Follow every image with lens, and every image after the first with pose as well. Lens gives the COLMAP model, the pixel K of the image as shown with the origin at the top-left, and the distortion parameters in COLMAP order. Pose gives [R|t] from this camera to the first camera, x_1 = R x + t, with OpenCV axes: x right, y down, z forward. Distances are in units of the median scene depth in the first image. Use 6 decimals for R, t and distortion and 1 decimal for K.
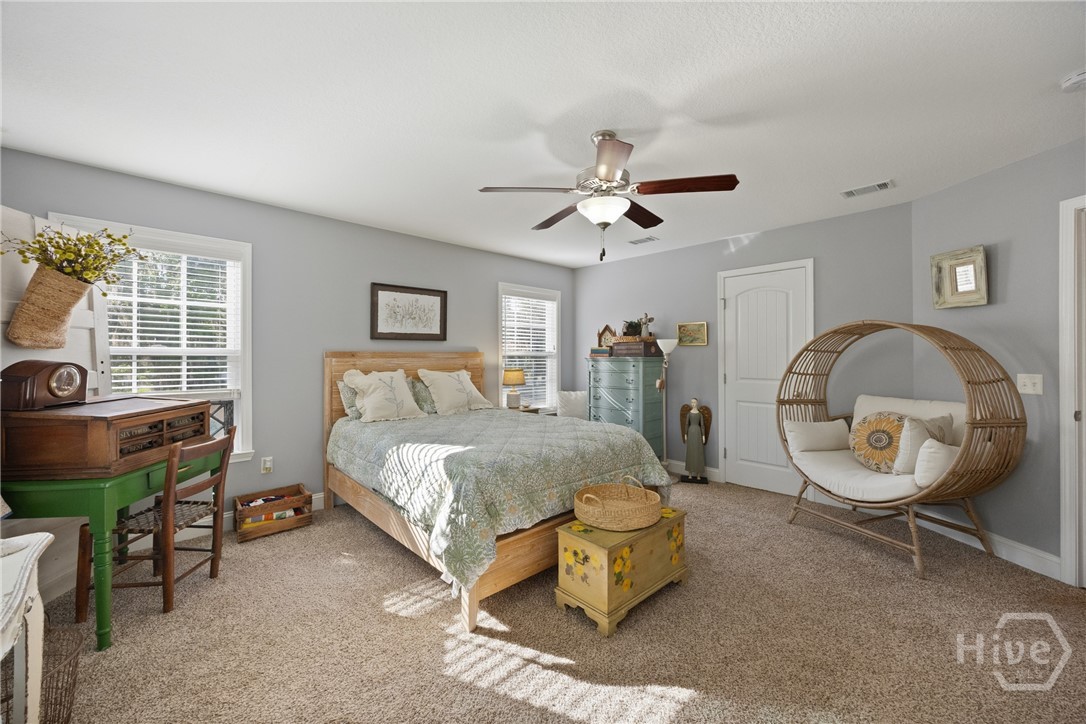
lens RADIAL K [[407.5, 0, 539.1], [0, 407.5, 355.4], [0, 0, 1]] dist [-0.000177, 0.000031]
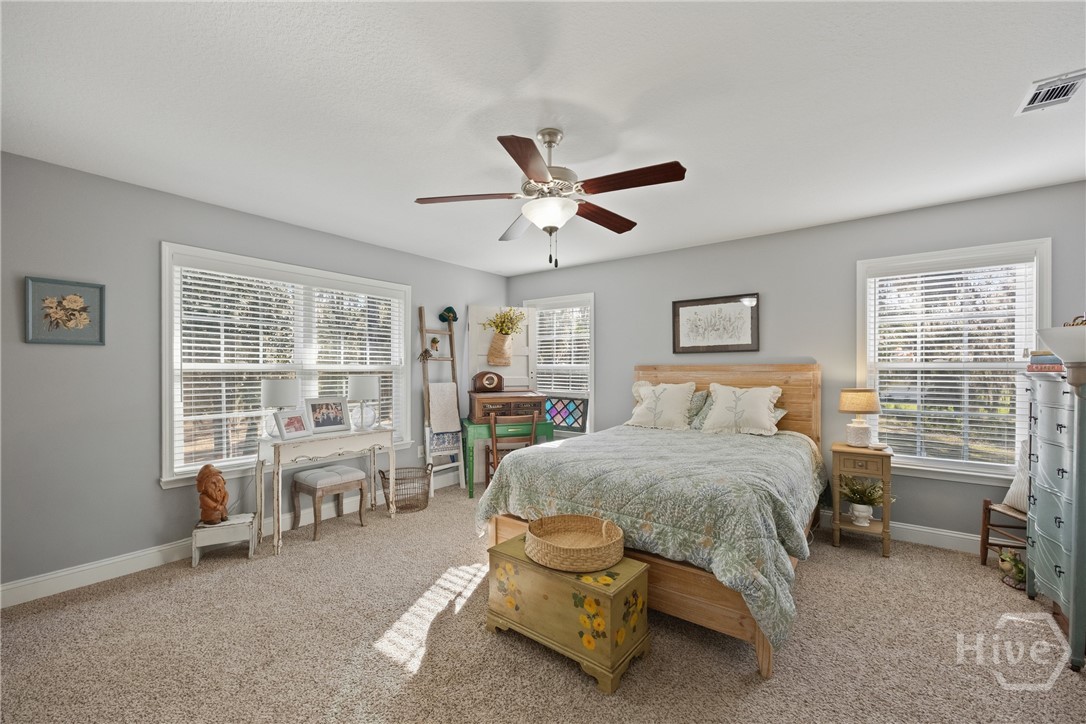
lens RADIAL K [[422.3, 0, 548.7], [0, 422.3, 370.7], [0, 0, 1]] dist [-0.004104, -0.000201]
pose [[0.197728, 0.004581, -0.980246, 0.628316], [0.002216, 0.999984, 0.005121, -0.001230], [0.980255, -0.003184, 0.197714, 0.453800]]
